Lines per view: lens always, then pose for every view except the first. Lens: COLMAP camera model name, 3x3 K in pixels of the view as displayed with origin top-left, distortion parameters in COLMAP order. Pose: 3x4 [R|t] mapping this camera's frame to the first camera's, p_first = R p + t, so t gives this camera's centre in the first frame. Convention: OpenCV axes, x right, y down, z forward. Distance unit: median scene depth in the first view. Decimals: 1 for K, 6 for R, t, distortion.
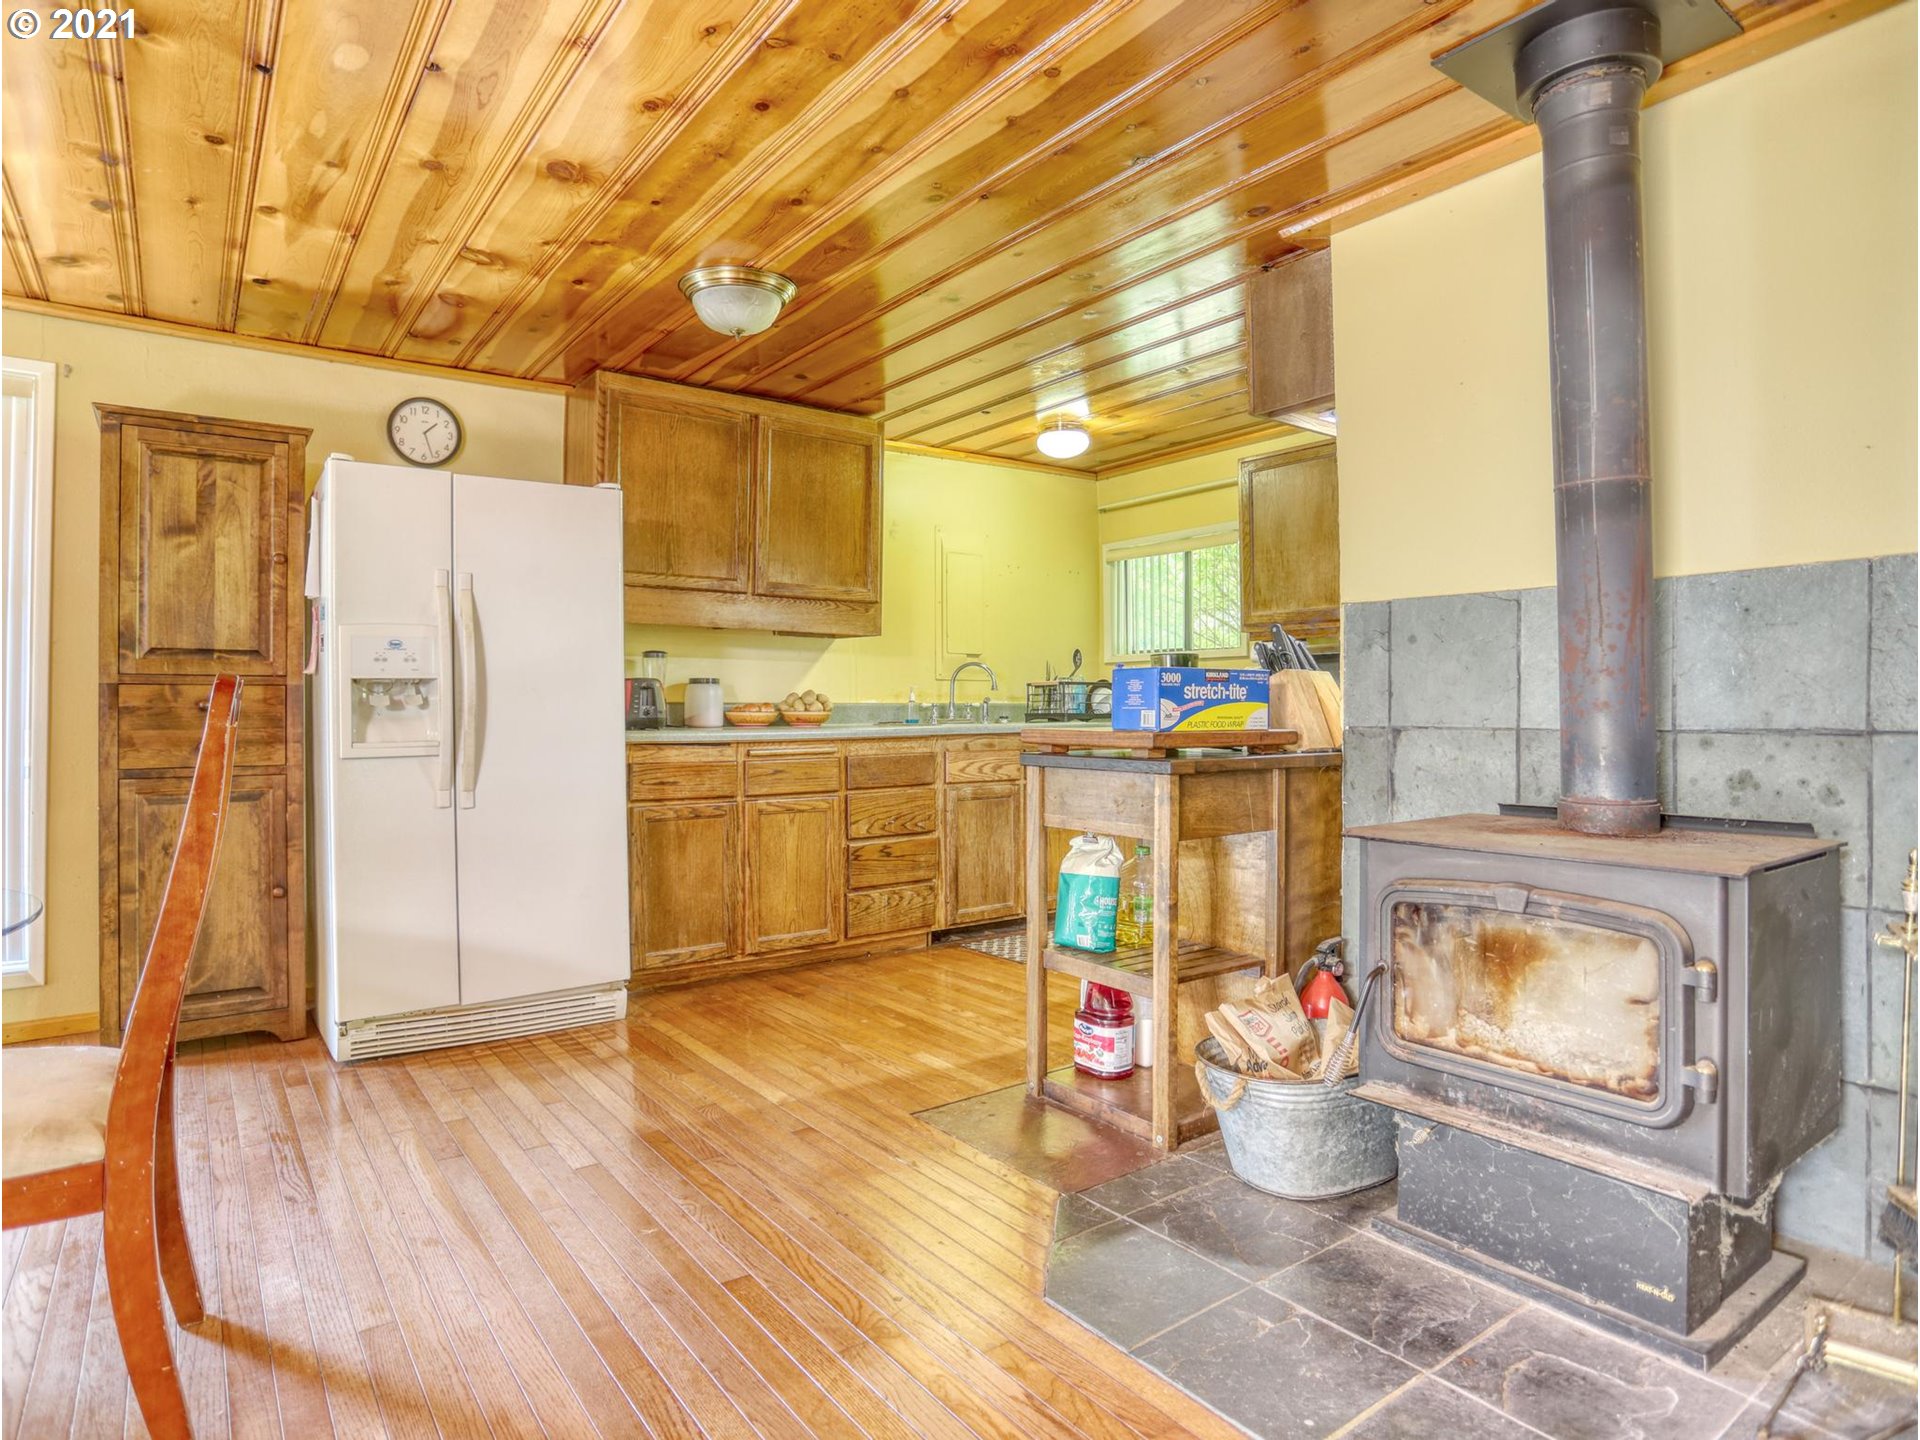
lens RADIAL K [[1085.6, 0, 971.7], [0, 1085.6, 690.4], [0, 0, 1]] dist [-0.069804, 0.029097]
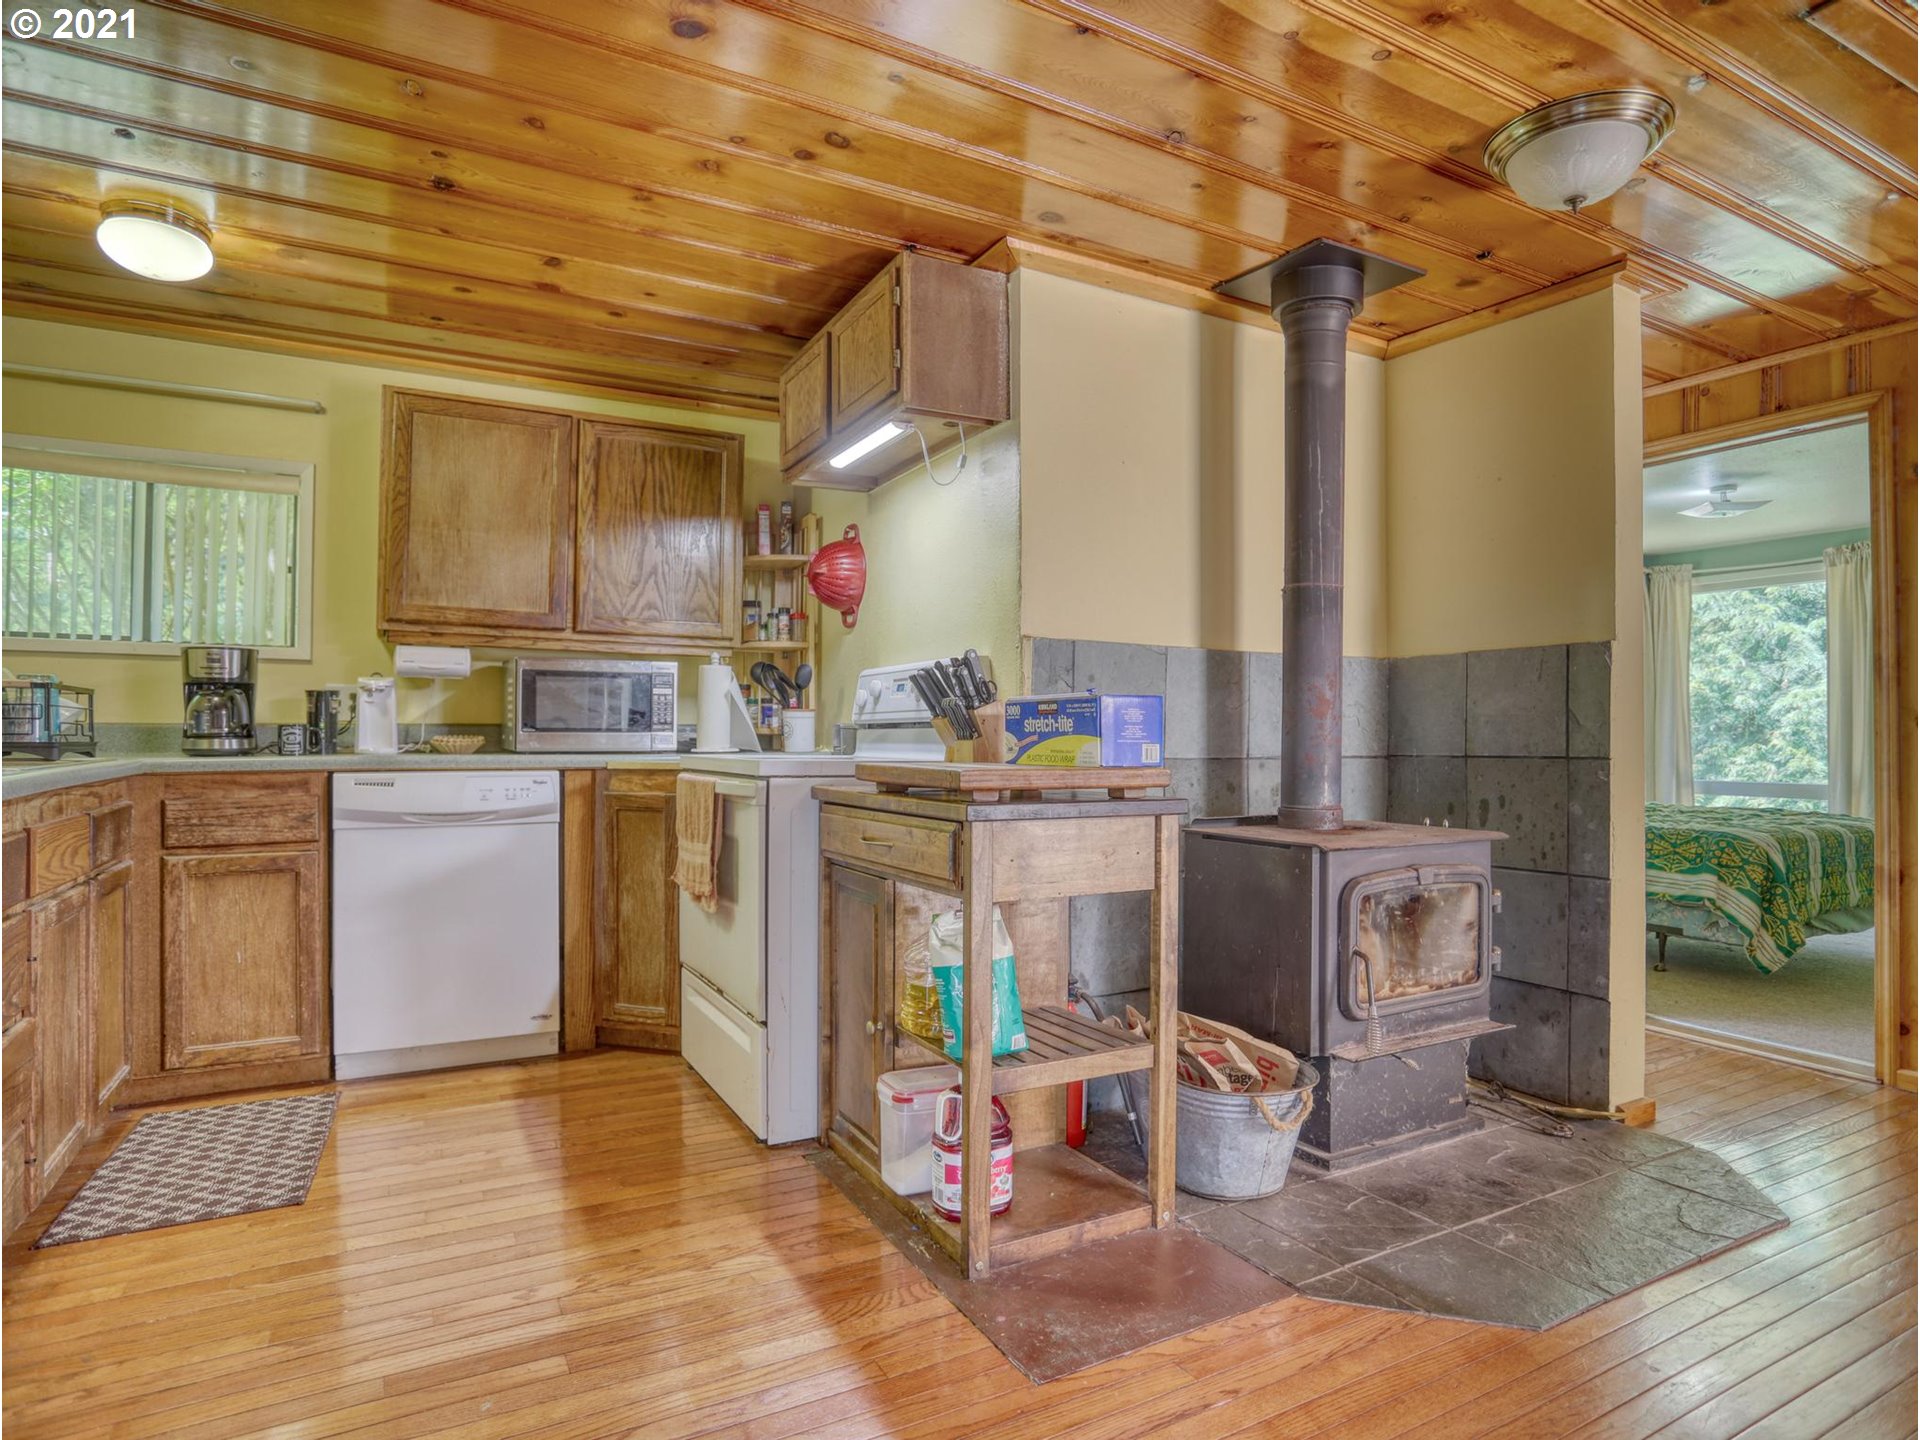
lens RADIAL K [[1070.3, 0, 960.0], [0, 1070.3, 720.0], [0, 0, 1]] dist [-0.066700, 0.028972]
pose [[0.141165, 0.019916, 0.989786, -0.678511], [-0.022229, 0.999609, -0.016943, 0.015527], [-0.989737, -0.019610, 0.141552, 0.962233]]
